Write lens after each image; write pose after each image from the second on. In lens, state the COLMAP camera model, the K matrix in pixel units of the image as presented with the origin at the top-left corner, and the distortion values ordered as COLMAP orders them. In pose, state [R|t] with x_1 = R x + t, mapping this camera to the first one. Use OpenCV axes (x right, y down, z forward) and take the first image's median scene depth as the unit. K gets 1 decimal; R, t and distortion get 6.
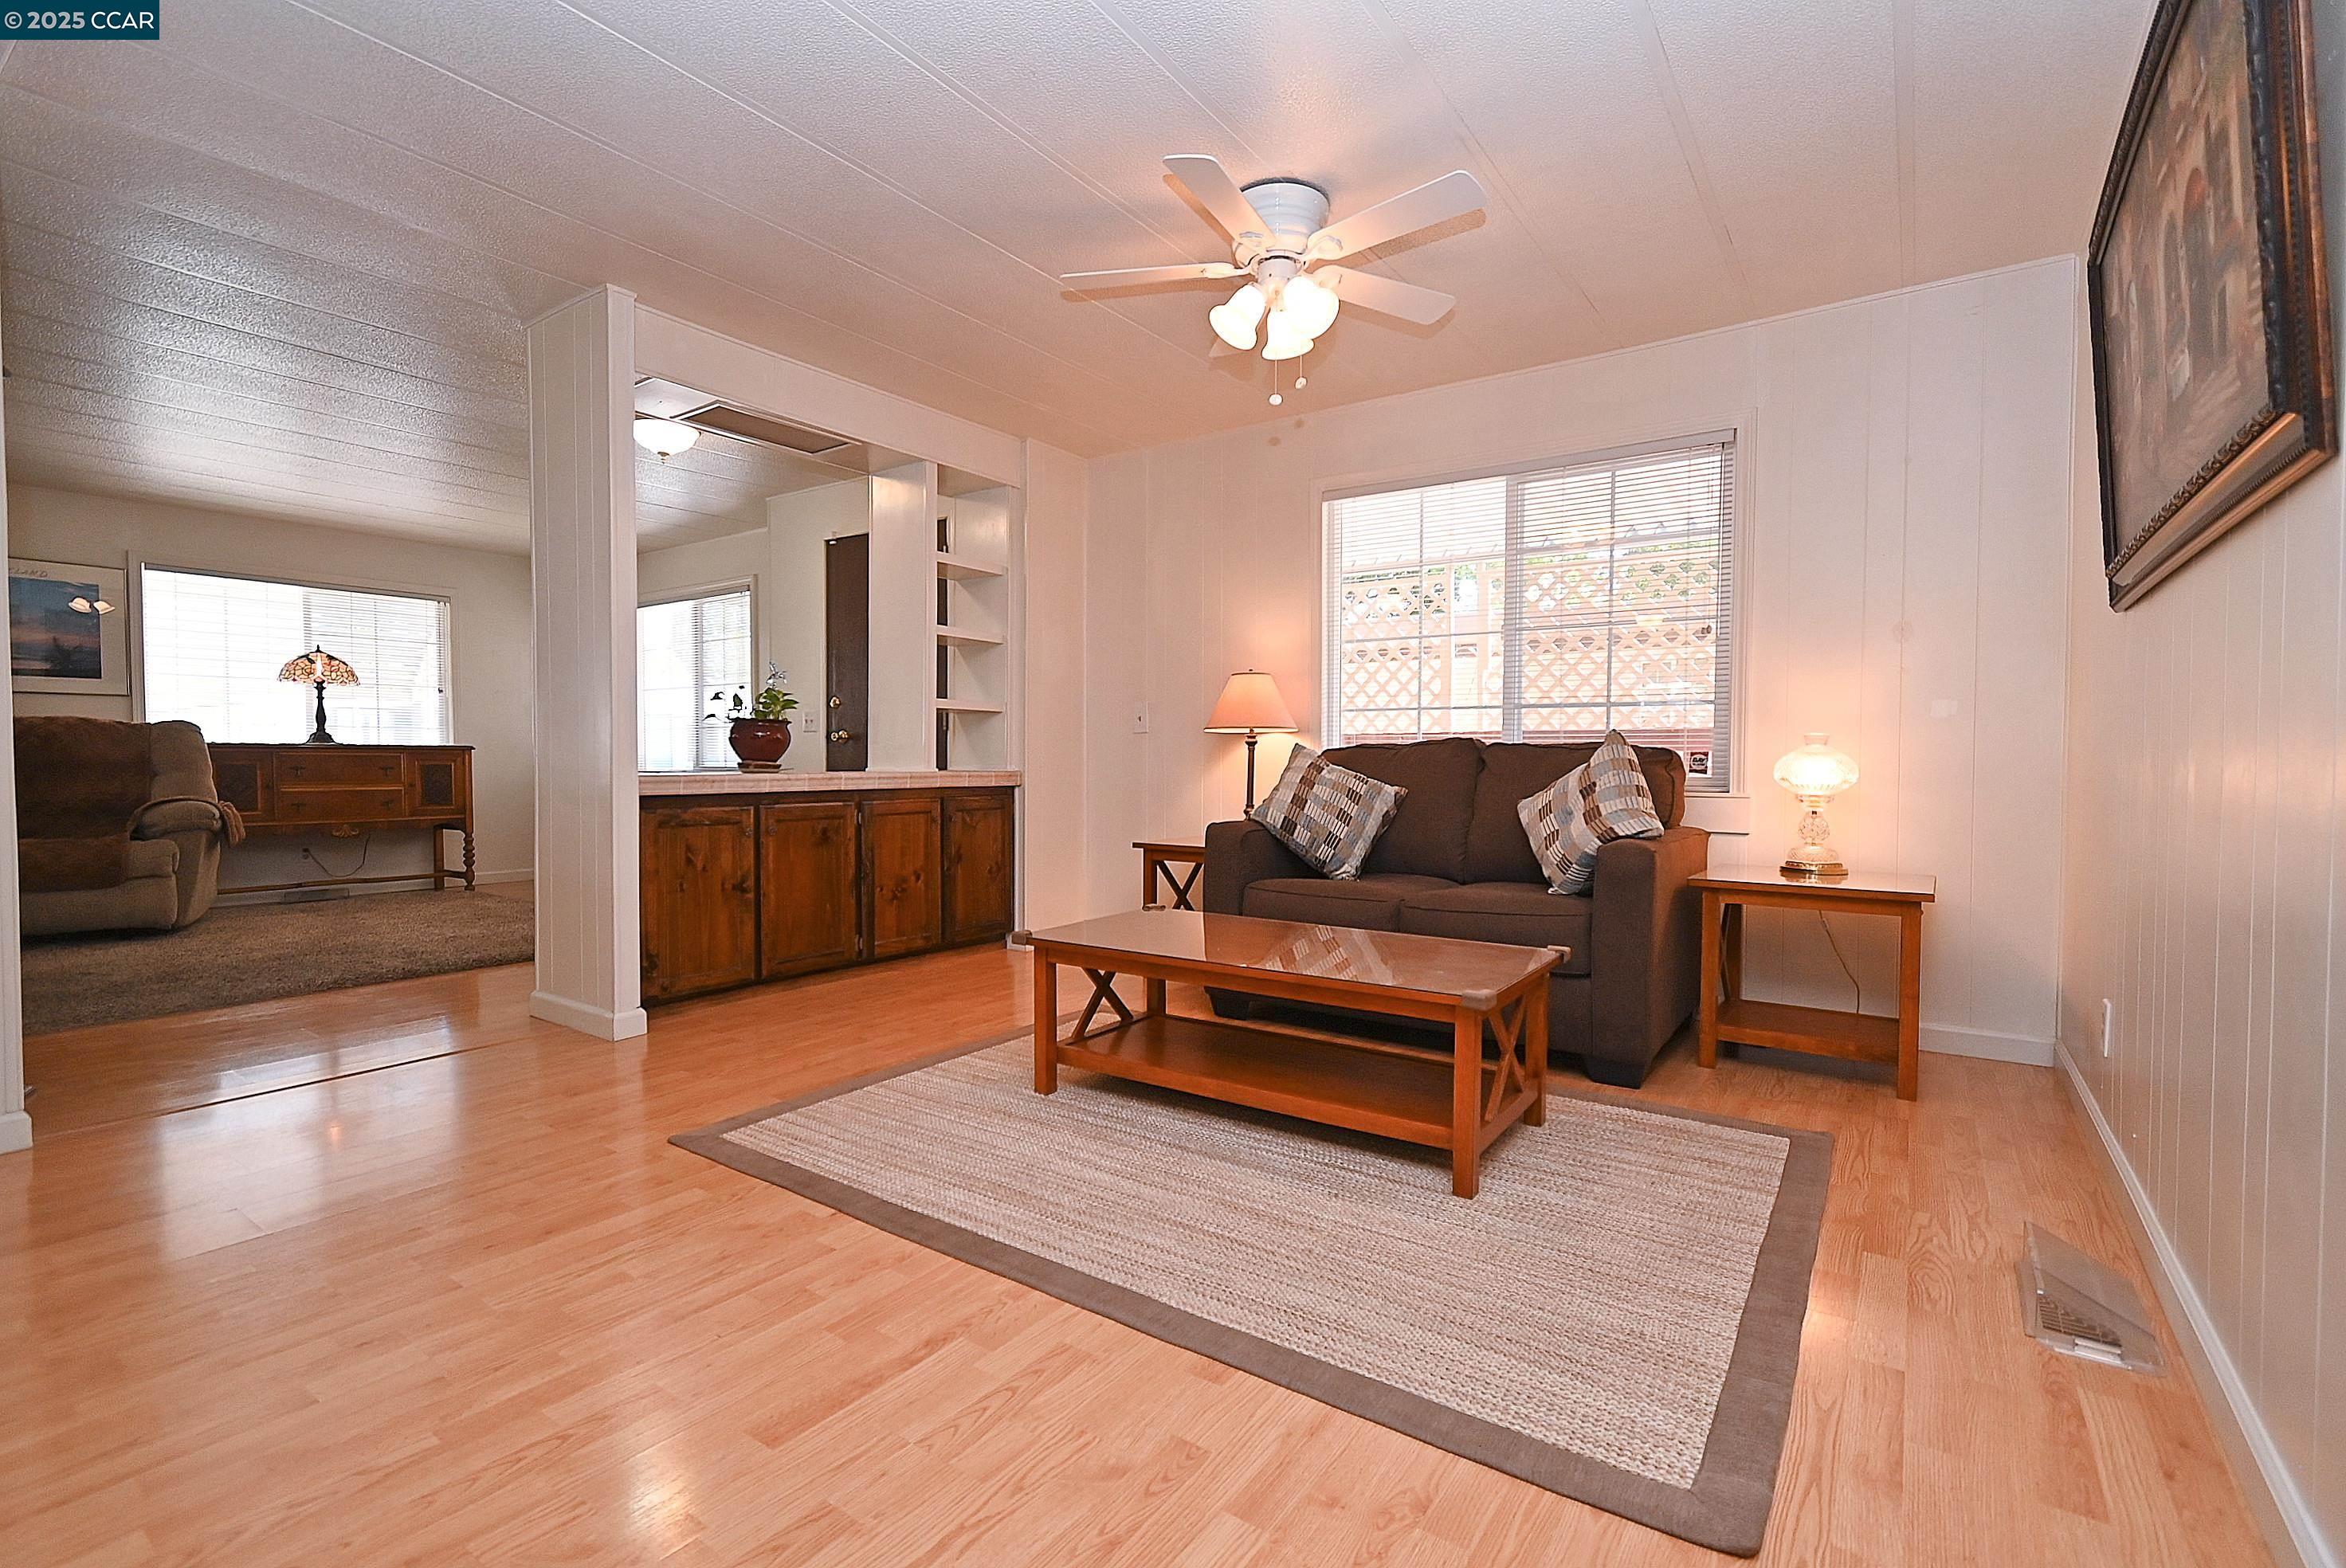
lens RADIAL K [[1059.1, 0, 1150.9], [0, 1059.1, 778.7], [0, 0, 1]] dist [0.010159, -0.003324]
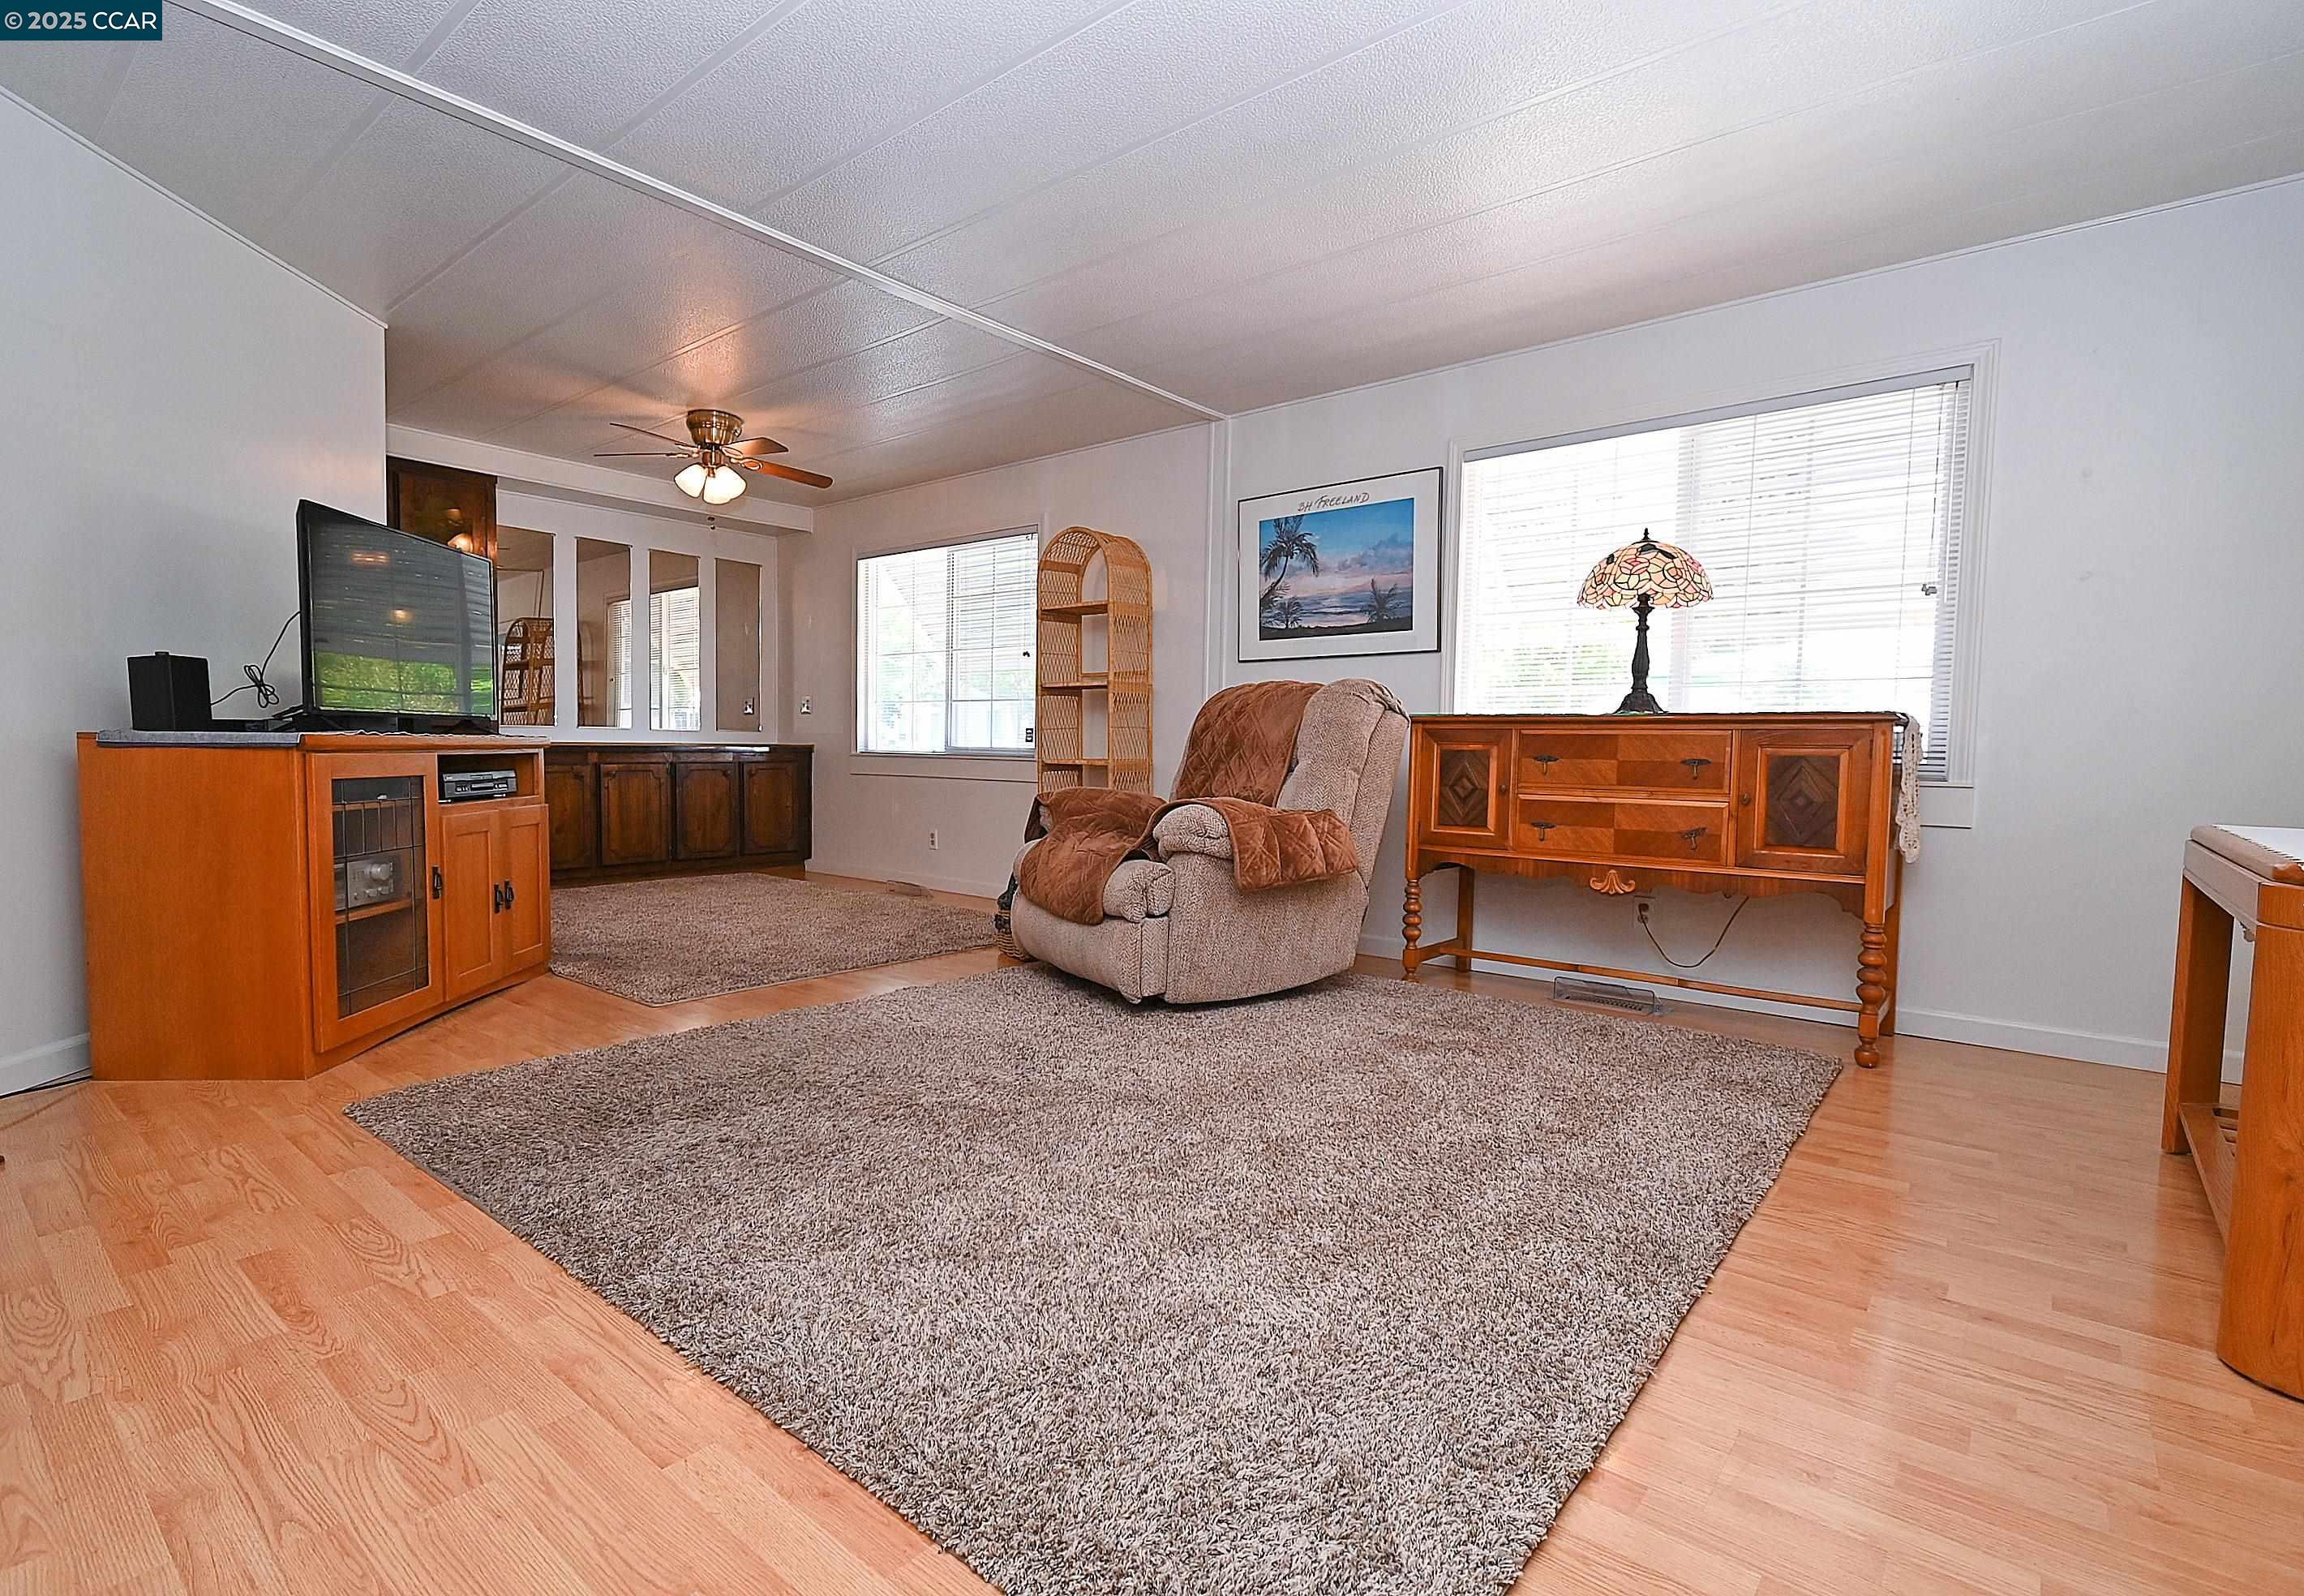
lens RADIAL K [[1092.1, 0, 1112.4], [0, 1092.1, 814.9], [0, 0, 1]] dist [0.006922, 0.000327]
pose [[-0.080673, 0.059335, -0.994973, -0.352475], [-0.032880, 0.997525, 0.062153, -0.014234], [0.996198, 0.037729, -0.078523, 1.317507]]
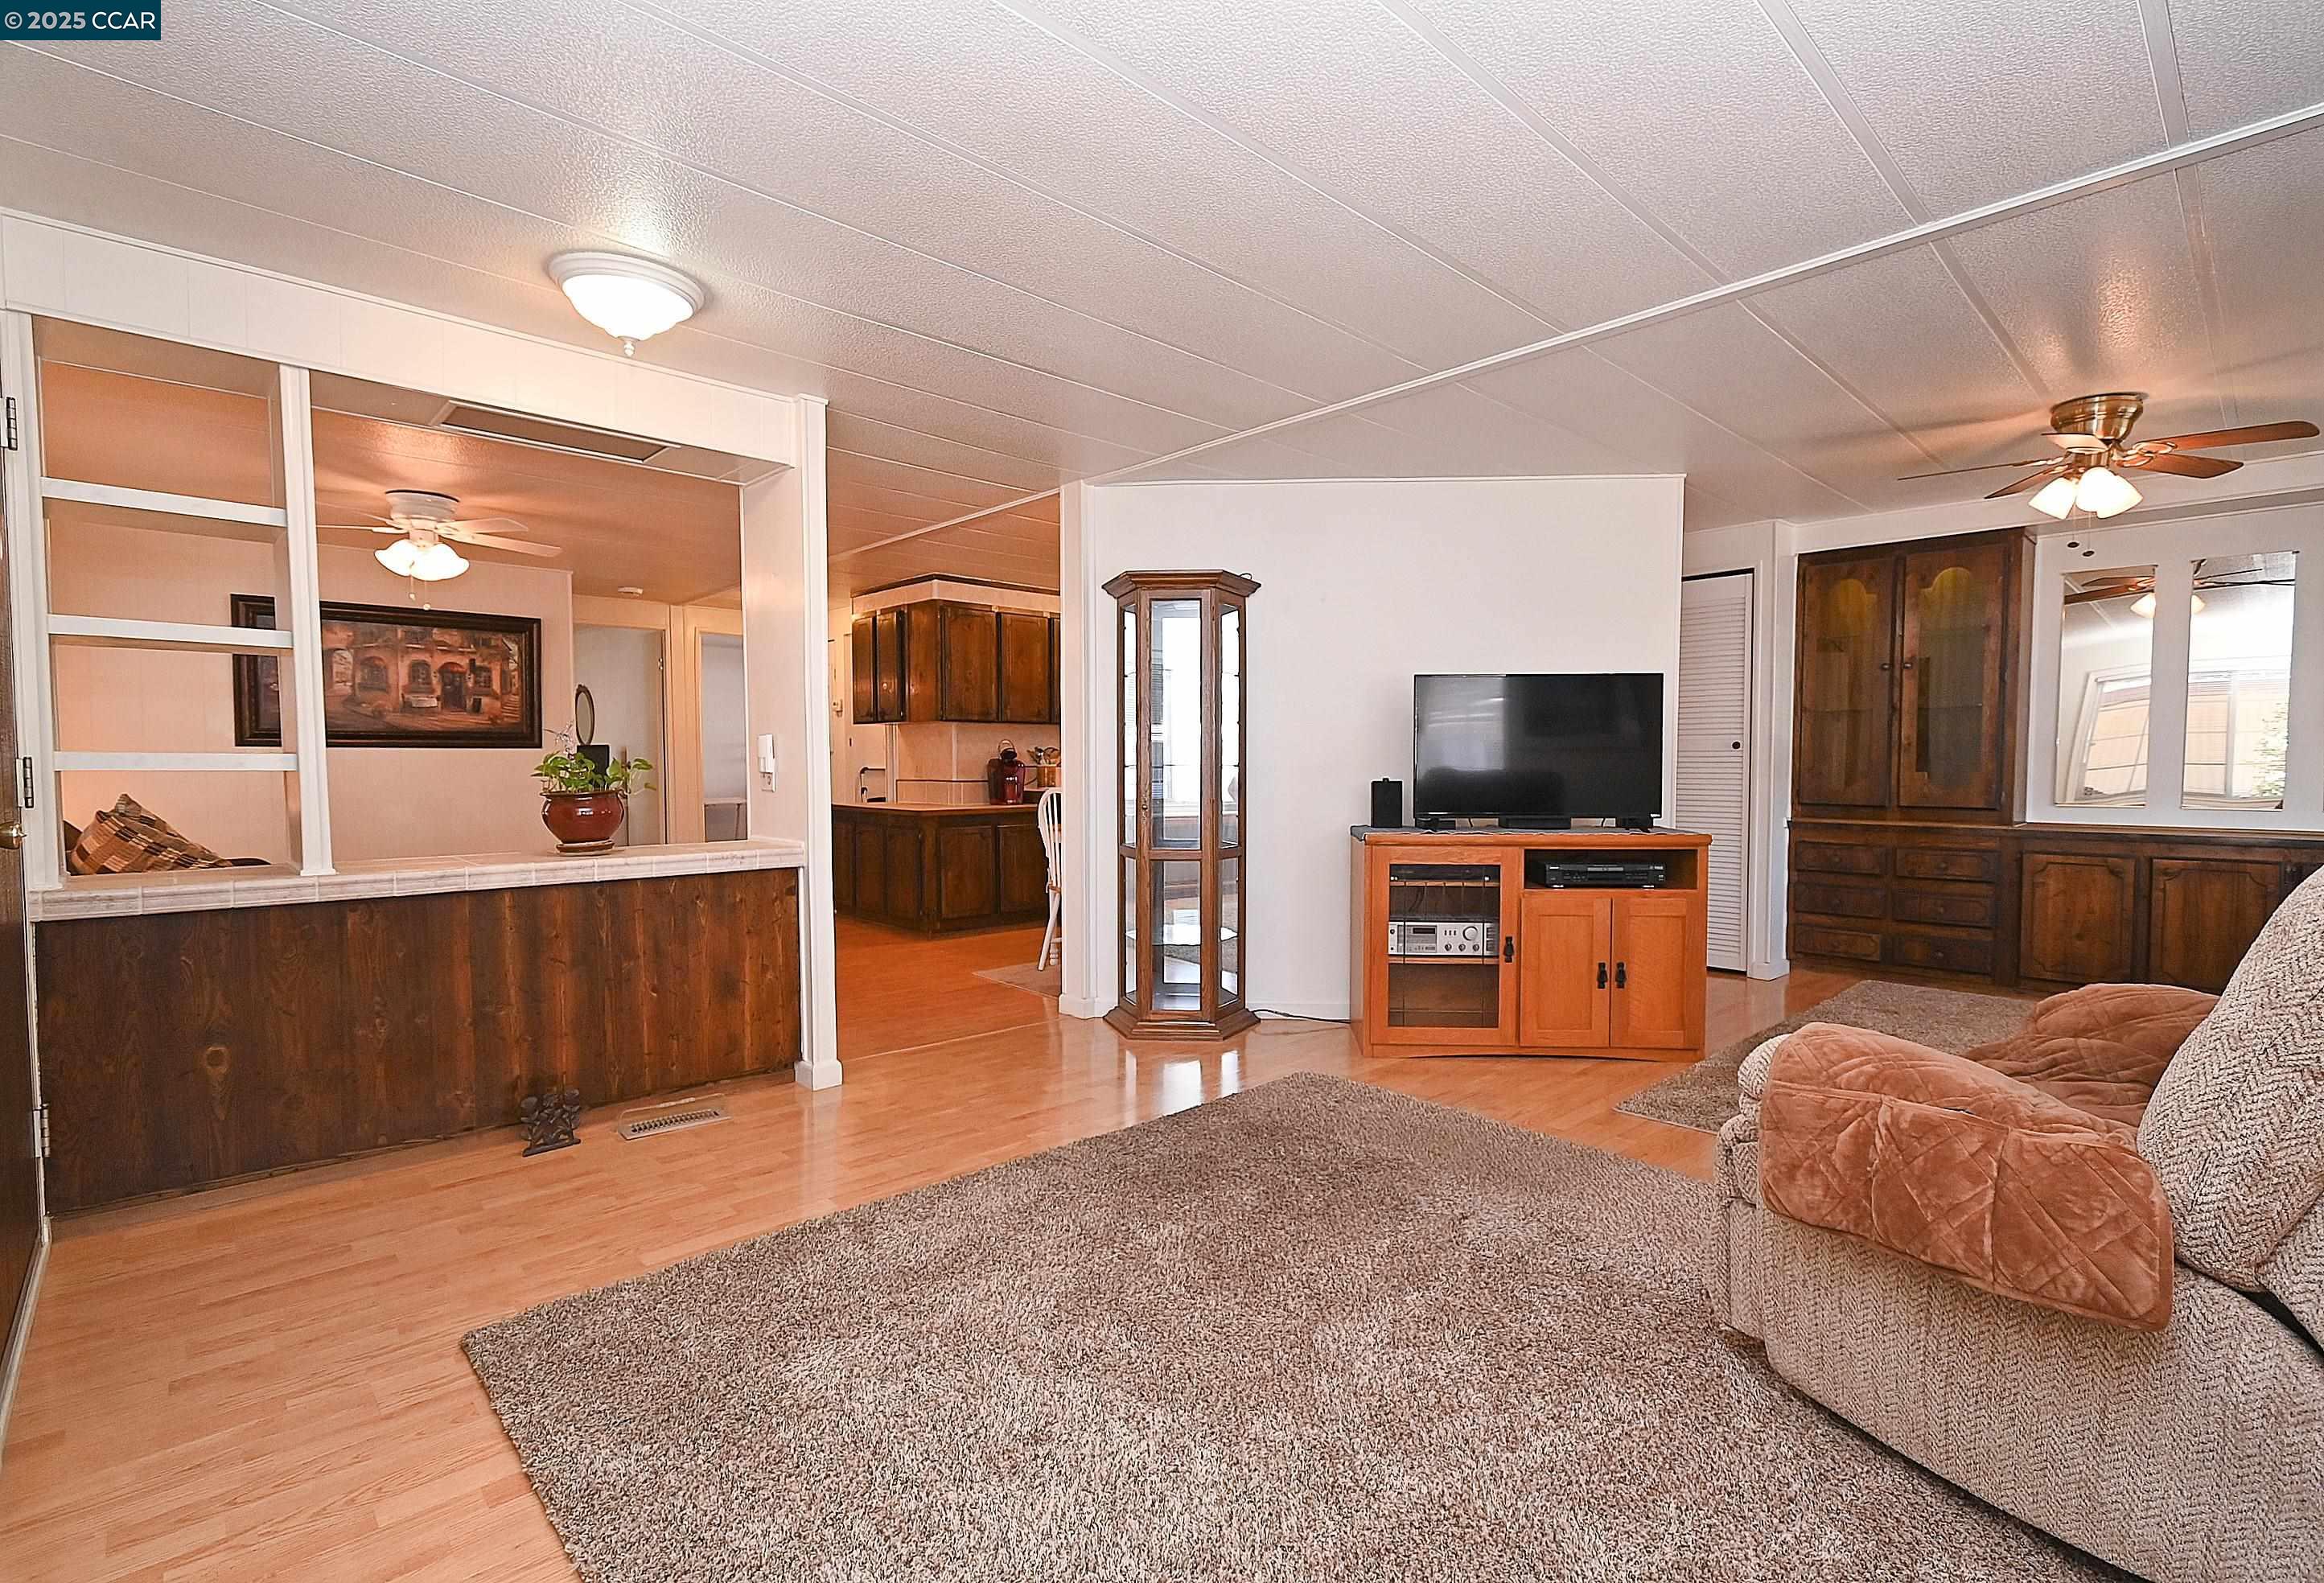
lens RADIAL K [[1054.0, 0, 1188.7], [0, 1054.0, 795.3], [0, 0, 1]] dist [0.010141, -0.000443]
pose [[-0.985080, -0.007259, 0.171941, -1.009319], [0.001630, 0.998672, 0.051499, -0.096597], [-0.172087, 0.051011, -0.983760, 1.790152]]
